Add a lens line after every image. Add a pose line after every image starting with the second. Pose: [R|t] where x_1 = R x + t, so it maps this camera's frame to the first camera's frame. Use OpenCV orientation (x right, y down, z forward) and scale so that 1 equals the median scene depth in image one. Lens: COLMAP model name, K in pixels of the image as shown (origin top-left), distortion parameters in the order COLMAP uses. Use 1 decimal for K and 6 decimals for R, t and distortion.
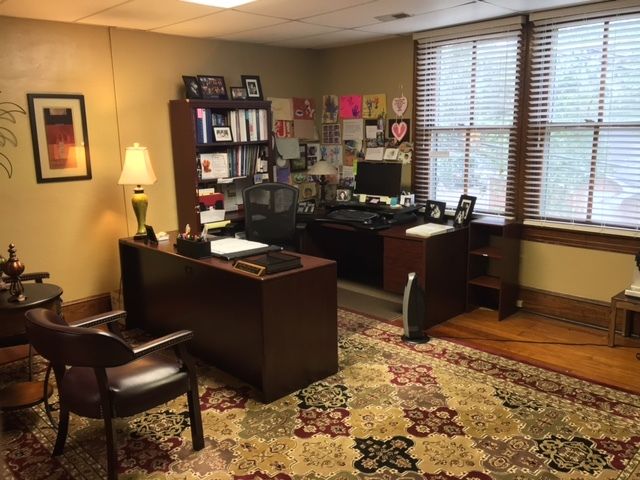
lens RADIAL K [[545.8, 0, 318.1], [0, 545.8, 240.8], [0, 0, 1]] dist [0.070070, -0.079502]
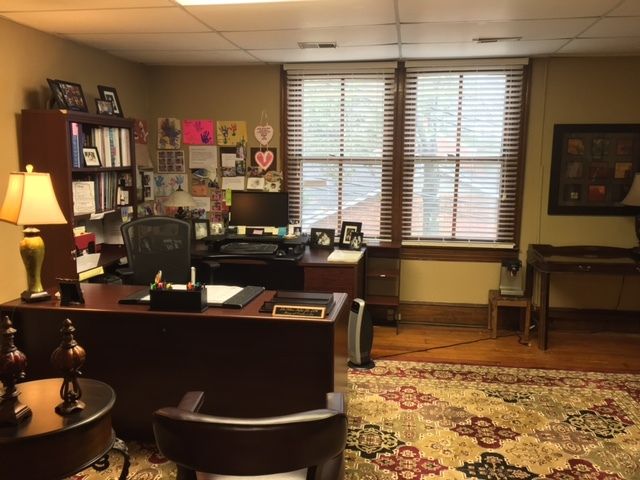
lens RADIAL K [[545.8, 0, 321.8], [0, 545.8, 242.1], [0, 0, 1]] dist [0.070070, -0.079502]
pose [[0.804367, -0.063534, 0.590726, -0.428781], [0.098546, 0.994761, -0.027197, -0.022435], [-0.585903, 0.080090, 0.806414, 0.203787]]
